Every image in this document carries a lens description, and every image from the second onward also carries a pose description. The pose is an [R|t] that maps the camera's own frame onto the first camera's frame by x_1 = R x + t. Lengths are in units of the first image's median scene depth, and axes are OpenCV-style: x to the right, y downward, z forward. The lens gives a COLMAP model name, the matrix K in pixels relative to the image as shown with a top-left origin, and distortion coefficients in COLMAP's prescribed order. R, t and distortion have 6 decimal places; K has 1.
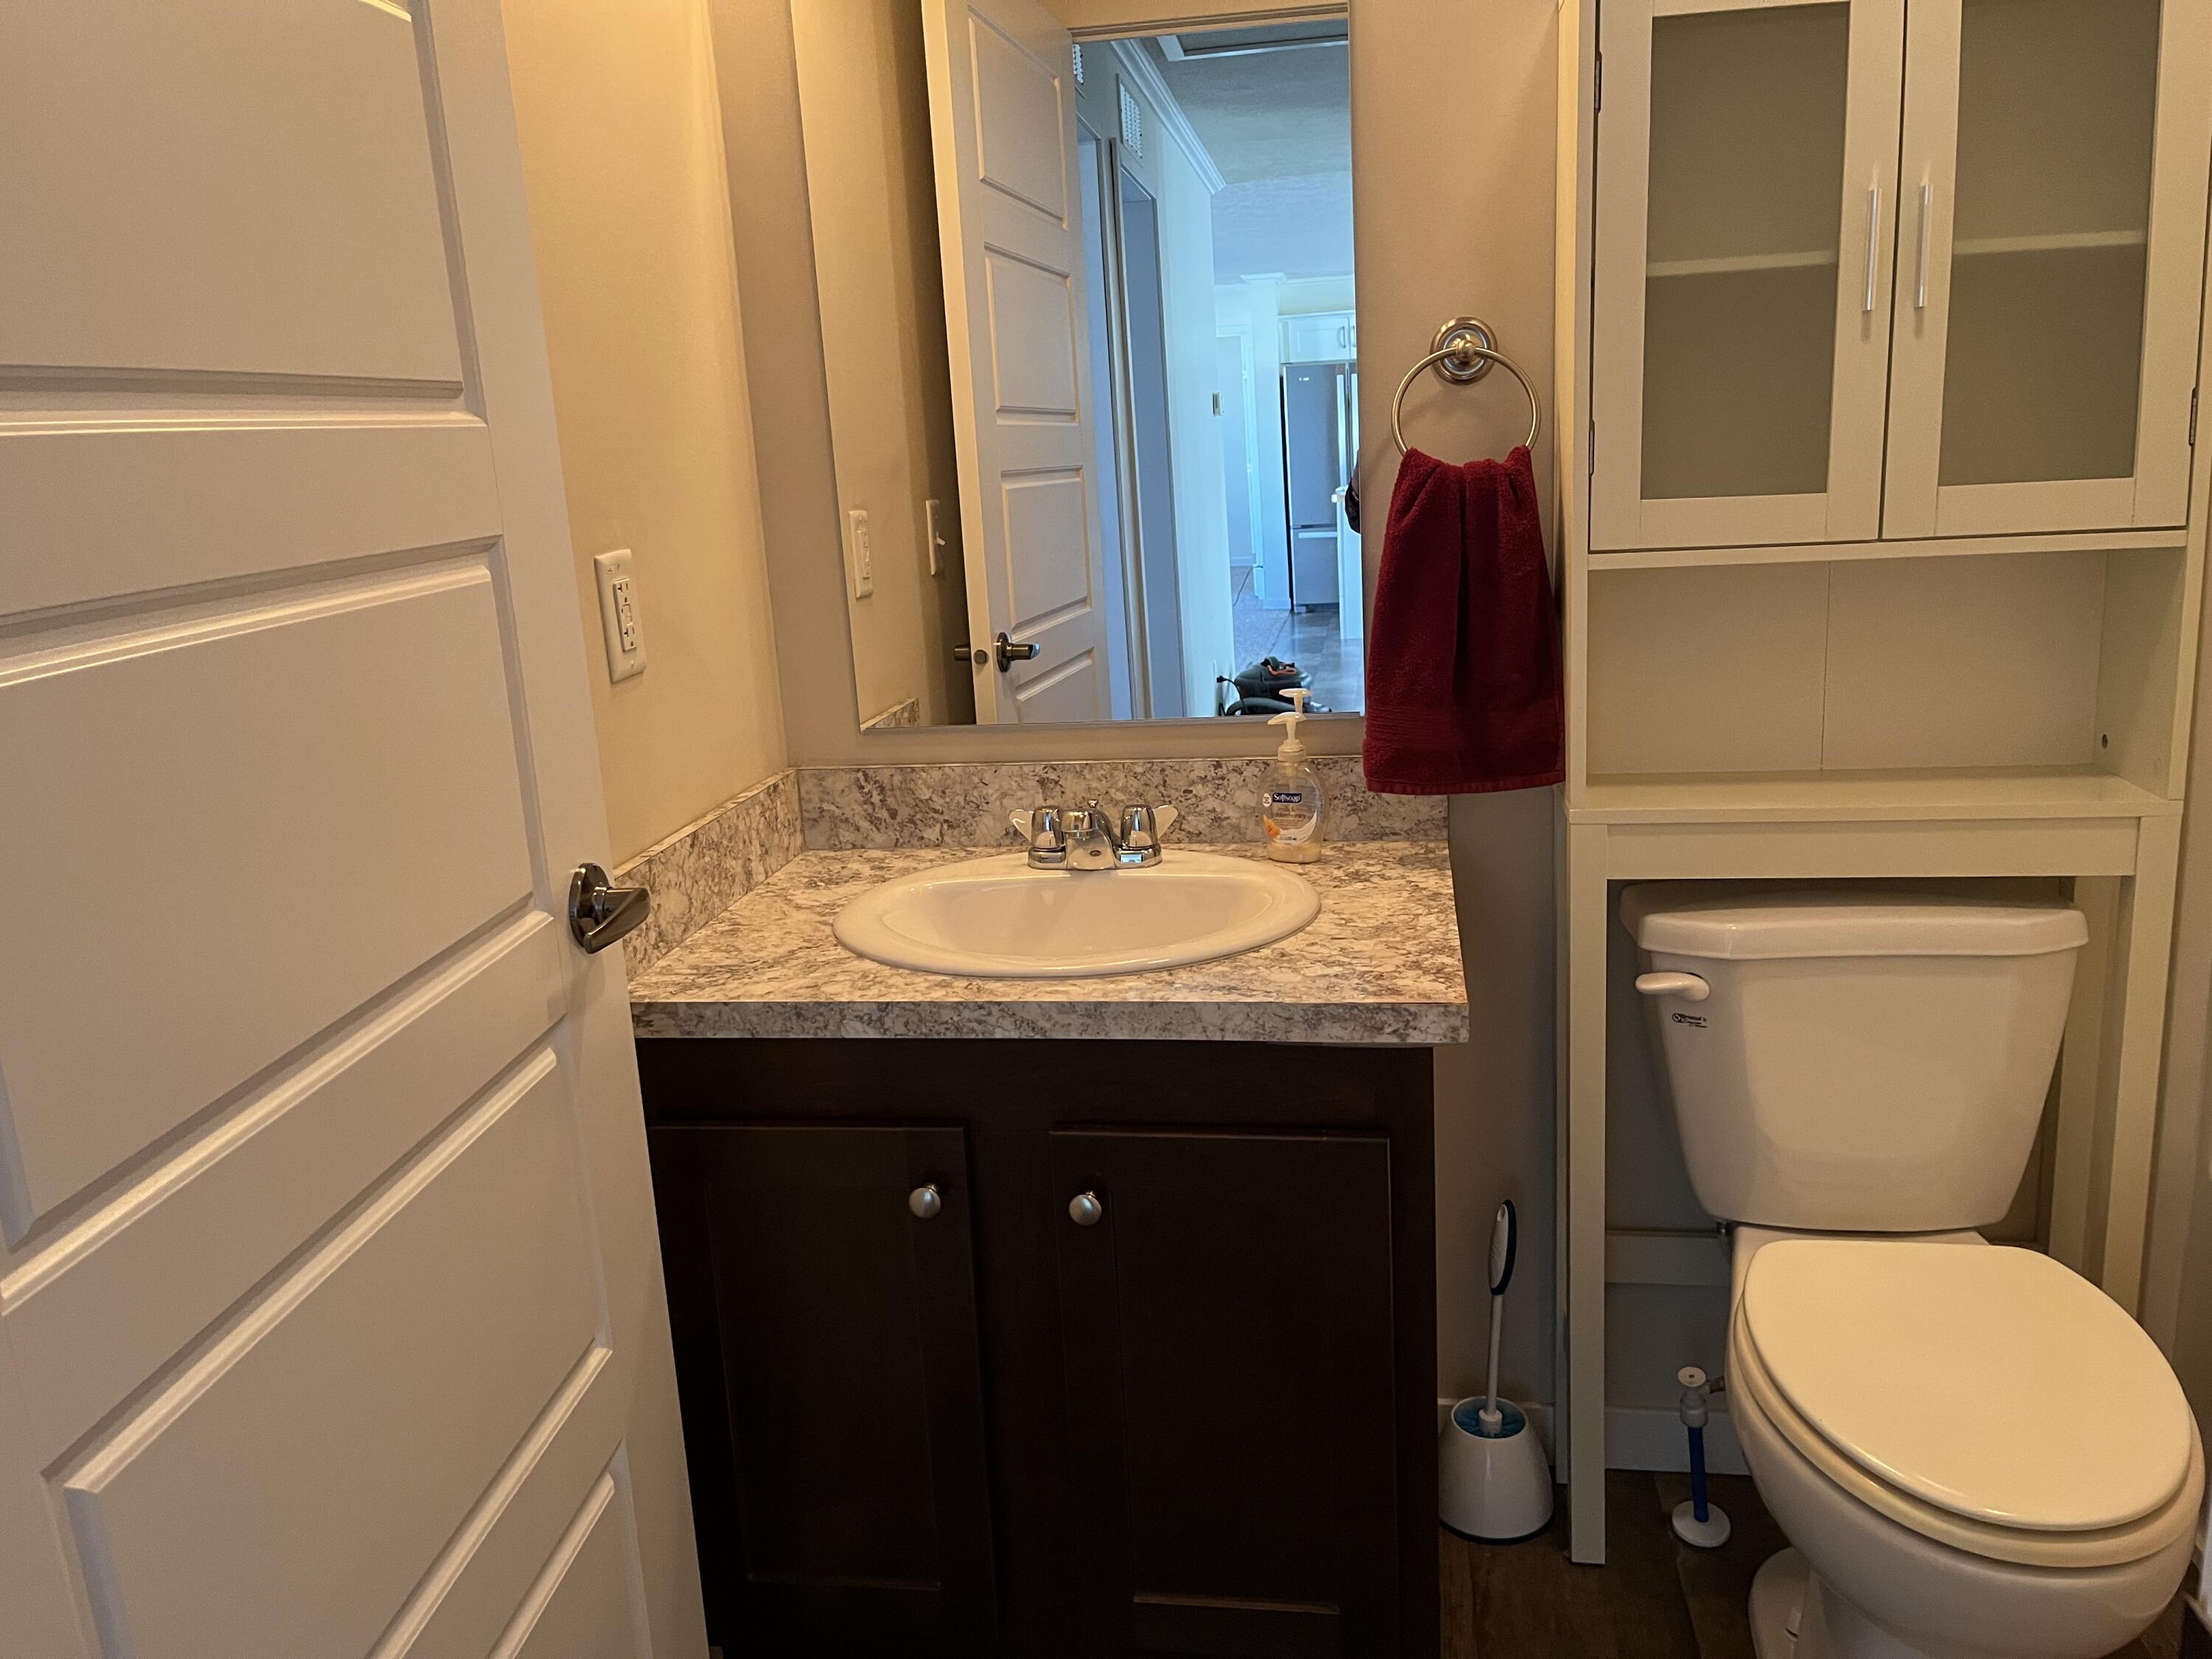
lens RADIAL K [[1689.4, 0, 1108.5], [0, 1689.4, 836.0], [0, 0, 1]] dist [0.048507, -0.083497]
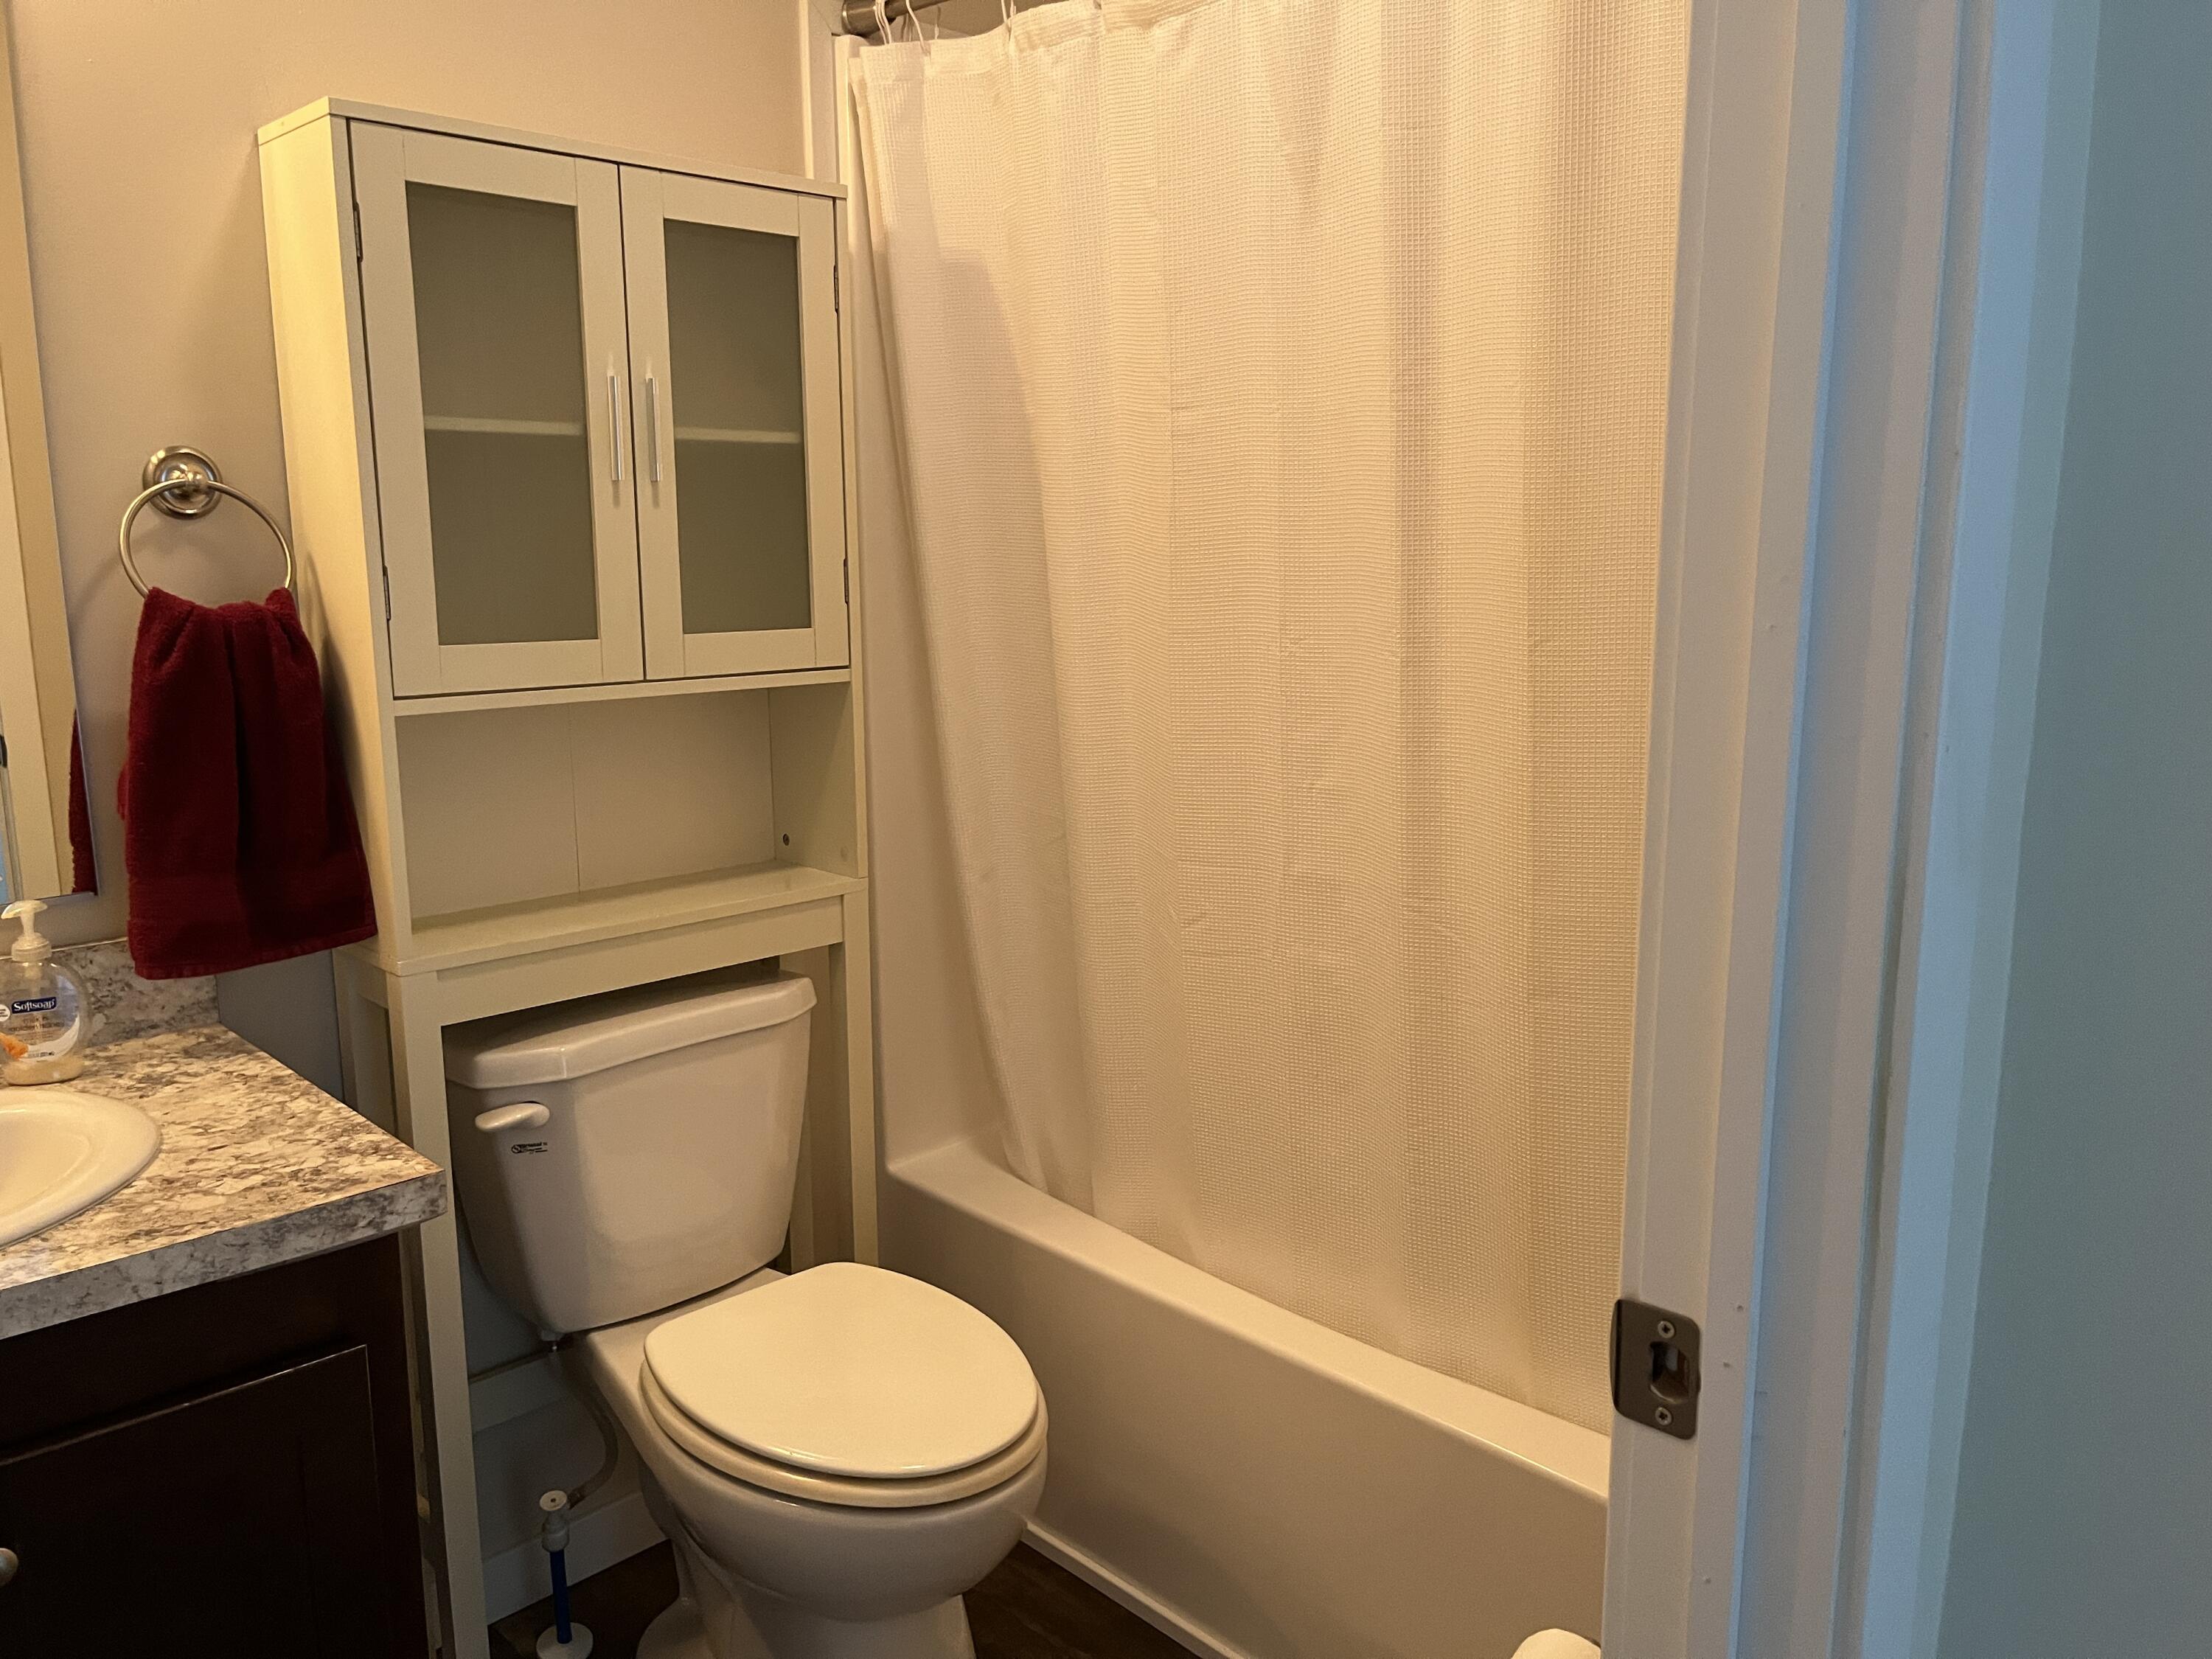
lens RADIAL K [[1689.4, 0, 1108.5], [0, 1689.4, 836.0], [0, 0, 1]] dist [0.048507, -0.083497]
pose [[0.572642, -0.094858, 0.814299, -0.281838], [0.159797, 0.987146, 0.002618, -0.024767], [-0.804081, 0.128623, 0.580440, 0.106076]]
